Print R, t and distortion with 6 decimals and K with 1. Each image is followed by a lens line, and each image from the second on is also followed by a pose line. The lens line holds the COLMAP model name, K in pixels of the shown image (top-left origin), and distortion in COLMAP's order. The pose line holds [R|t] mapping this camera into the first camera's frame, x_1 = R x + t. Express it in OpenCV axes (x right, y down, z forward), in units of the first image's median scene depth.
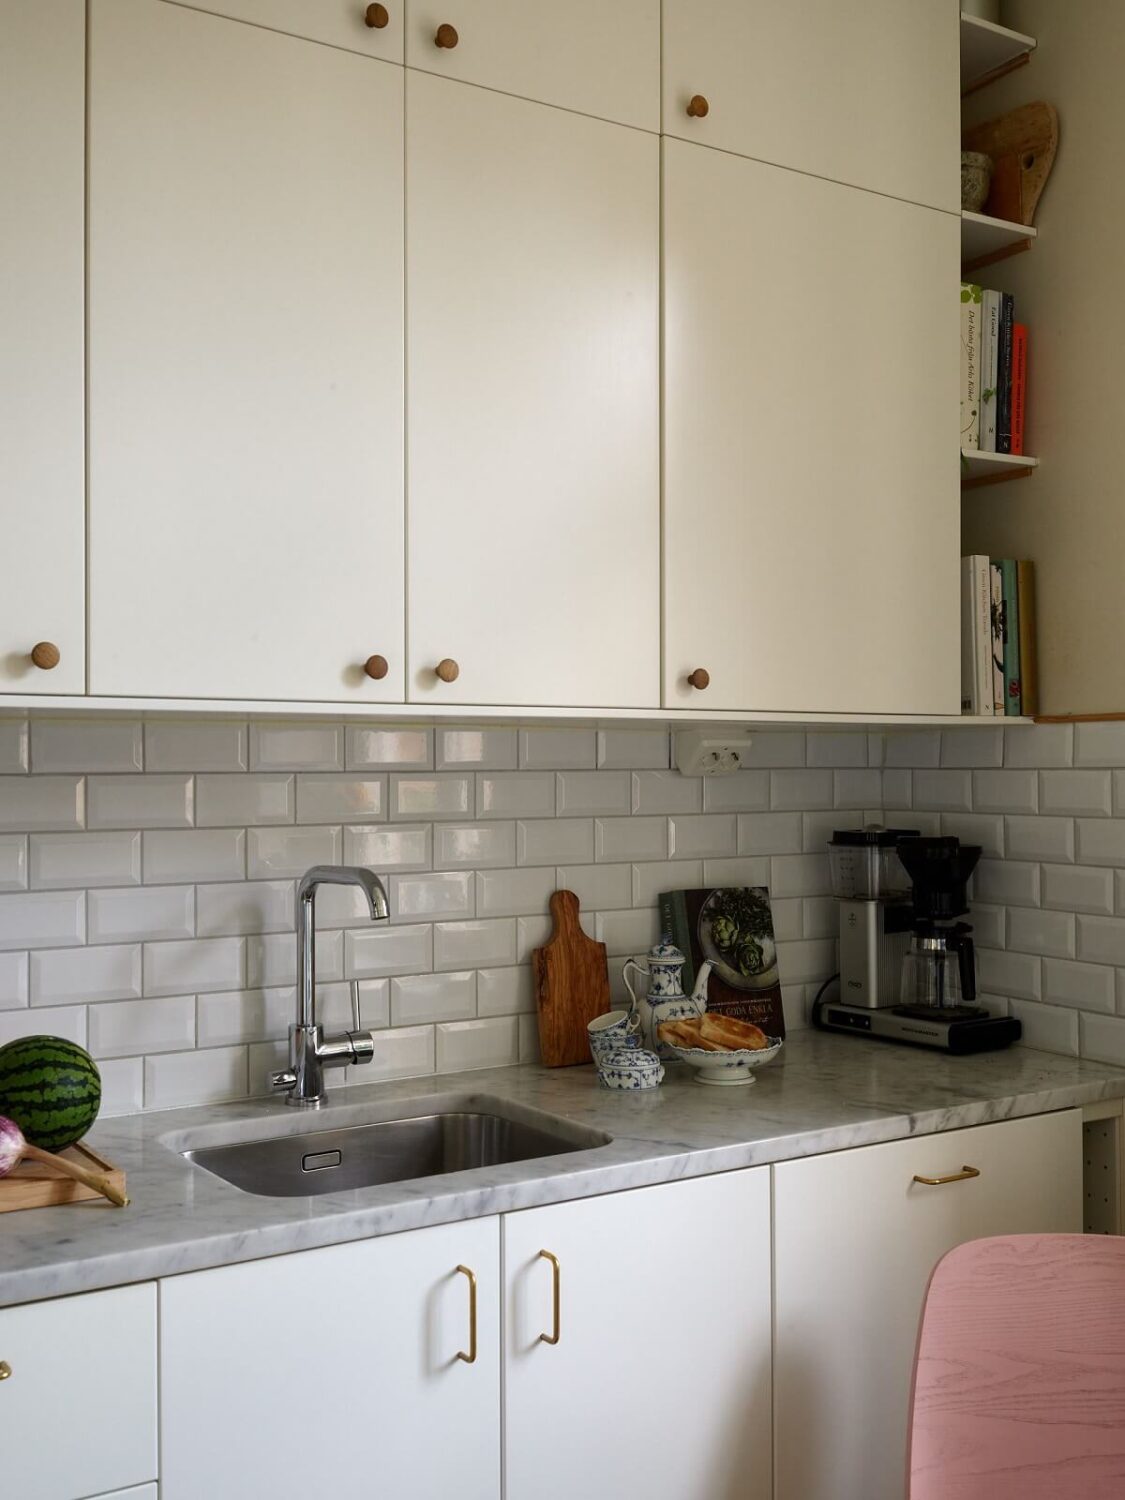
lens RADIAL K [[1578.4, 0, 562.5], [0, 1578.4, 750.0], [0, 0, 1]] dist [0.081671, -0.194363]
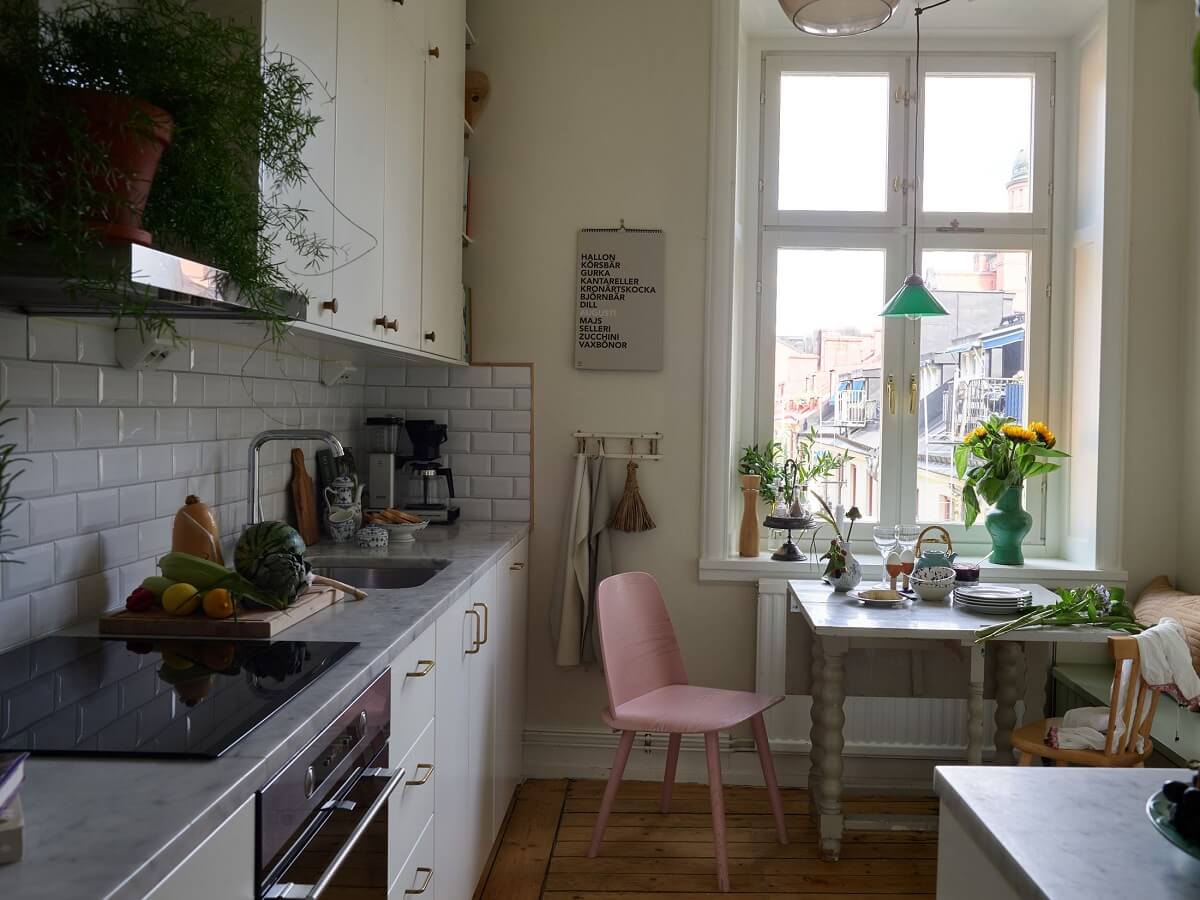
lens RADIAL K [[1076.2, 0, 664.4], [0, 1076.2, 428.5], [0, 0, 1]] dist [-0.027995, -0.000323]
pose [[0.550348, -0.003299, 0.834929, -0.759758], [-0.024901, 0.999483, 0.020363, 0.031244], [-0.834564, -0.031998, 0.549981, -0.002032]]
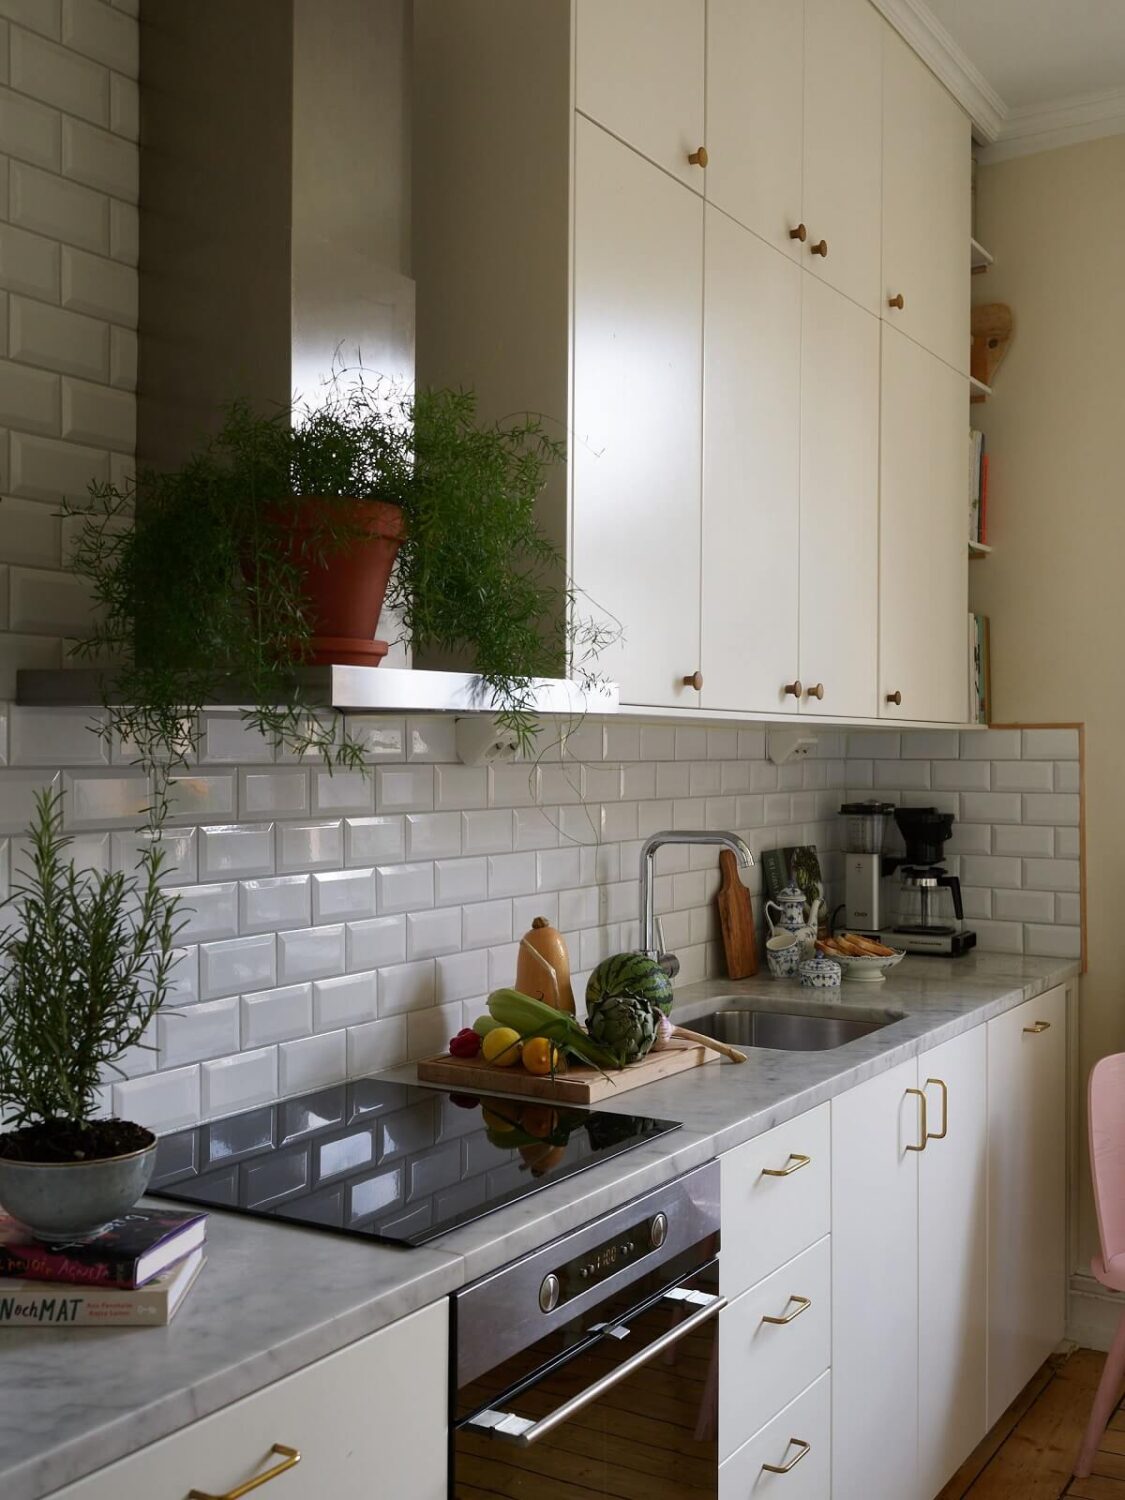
lens RADIAL K [[1578.4, 0, 562.5], [0, 1578.4, 750.0], [0, 0, 1]] dist [0.081671, -0.194363]
pose [[0.904309, 0.005502, 0.426843, -0.687355], [-0.009555, 0.999927, 0.007355, -0.004435], [-0.426771, -0.010729, 0.904296, -0.153542]]
